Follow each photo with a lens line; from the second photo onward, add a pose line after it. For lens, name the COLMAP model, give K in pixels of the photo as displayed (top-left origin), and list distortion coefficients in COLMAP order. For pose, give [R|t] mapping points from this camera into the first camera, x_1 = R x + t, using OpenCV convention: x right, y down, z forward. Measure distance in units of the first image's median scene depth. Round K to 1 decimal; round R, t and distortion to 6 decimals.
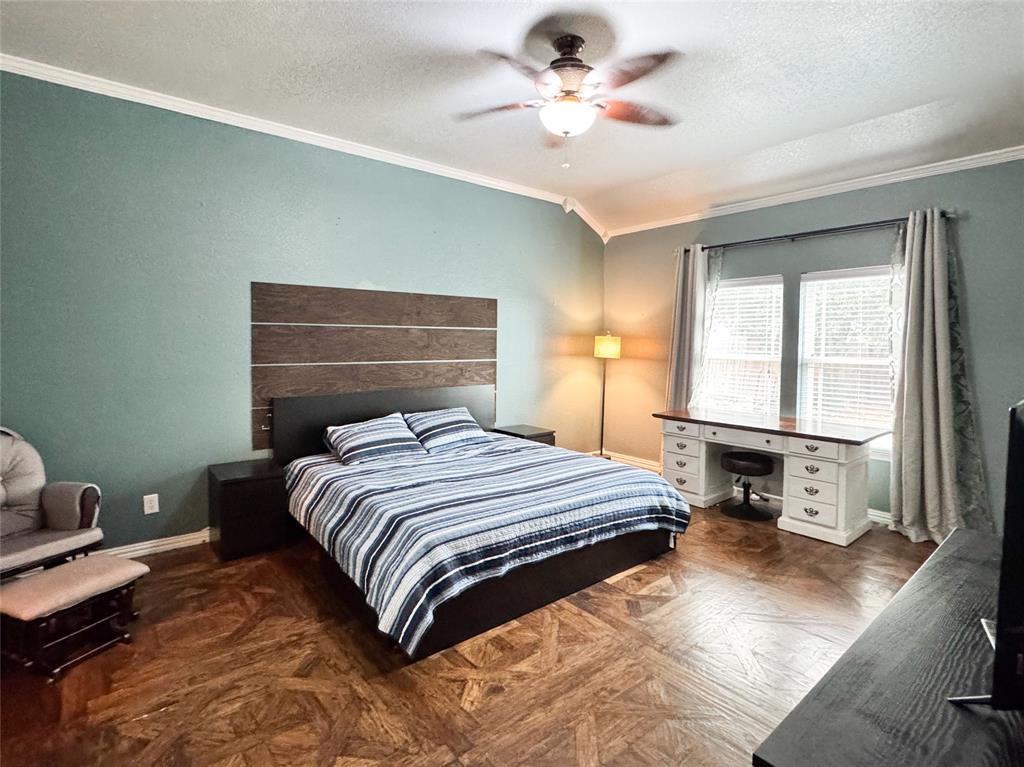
lens RADIAL K [[510.1, 0, 512.0], [0, 510.1, 383.5], [0, 0, 1]] dist [0.000745, 0.000207]
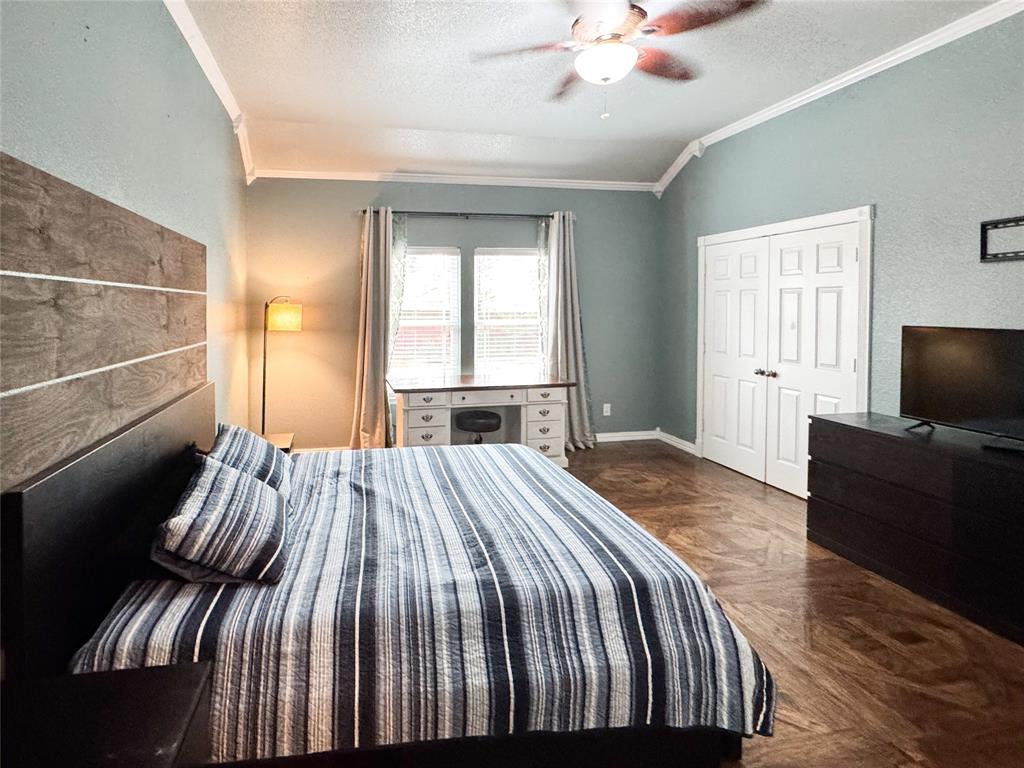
lens RADIAL K [[530.4, 0, 442.3], [0, 530.4, 348.6], [0, 0, 1]] dist [-0.001046, -0.000083]
pose [[0.501288, -0.085532, 0.861042, -0.508225], [0.082621, 0.995287, 0.050767, -0.056767], [-0.861327, 0.045691, 0.505993, 0.465625]]
